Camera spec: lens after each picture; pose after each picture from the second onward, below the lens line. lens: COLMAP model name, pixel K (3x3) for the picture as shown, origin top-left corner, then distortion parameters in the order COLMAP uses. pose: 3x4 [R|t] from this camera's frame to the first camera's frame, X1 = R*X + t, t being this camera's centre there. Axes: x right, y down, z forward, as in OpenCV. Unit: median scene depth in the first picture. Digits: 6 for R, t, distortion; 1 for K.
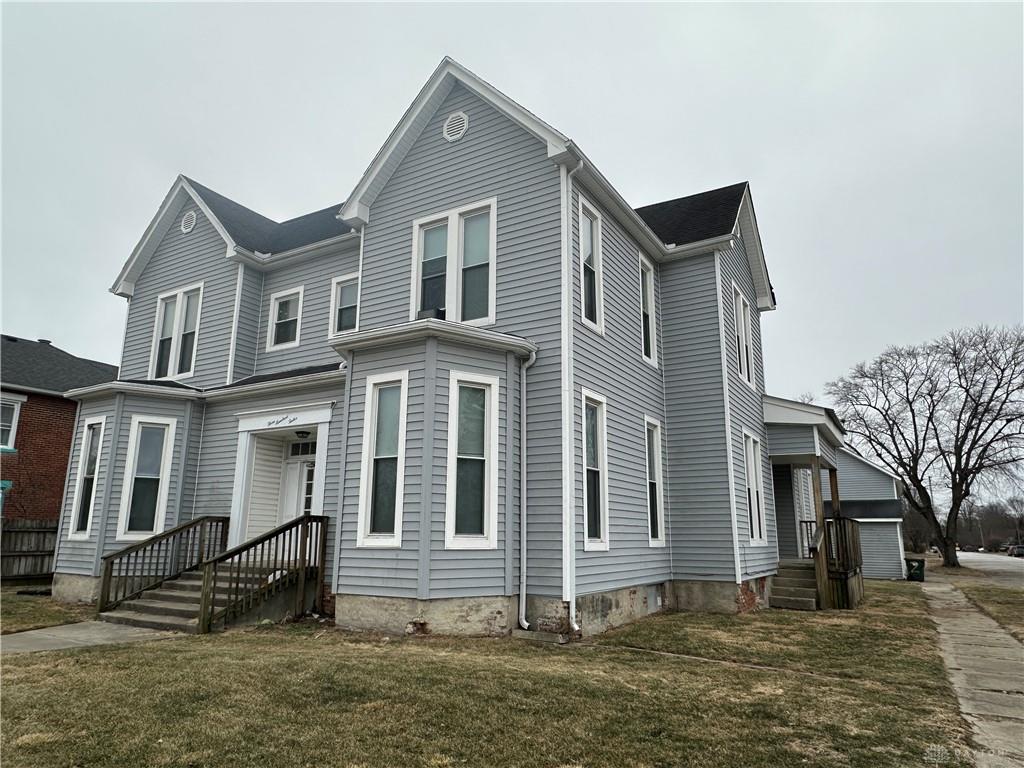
lens RADIAL K [[672.0, 0, 508.0], [0, 672.0, 390.4], [0, 0, 1]] dist [-0.004403, -0.005300]
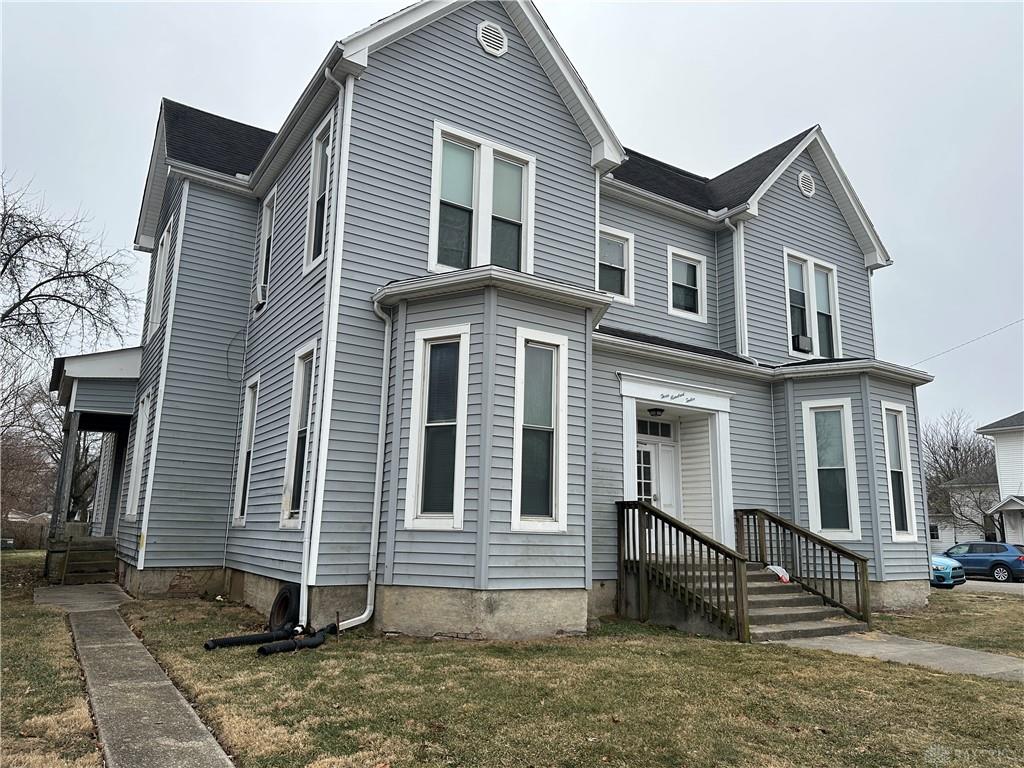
lens RADIAL K [[718.9, 0, 512.0], [0, 718.9, 384.0], [0, 0, 1]] dist [0.070322, -0.114957]
pose [[0.435420, 0.167910, 0.884430, -1.240435], [-0.221903, 0.972155, -0.075318, 0.144369], [-0.872450, -0.163463, 0.460555, 0.733975]]
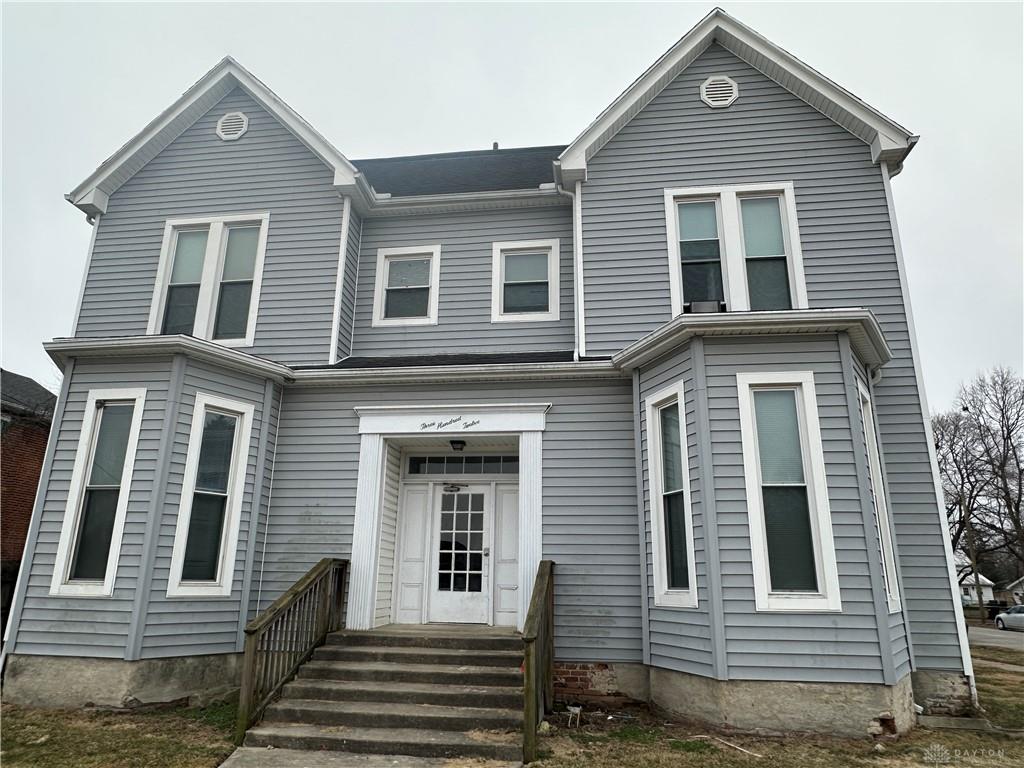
lens RADIAL K [[672.0, 0, 508.0], [0, 672.0, 390.4], [0, 0, 1]] dist [-0.004403, -0.005300]
pose [[0.918041, 0.116012, 0.379133, -0.536042], [-0.090553, 0.992311, -0.084372, 0.062956], [-0.386006, 0.043125, 0.921488, 0.317075]]
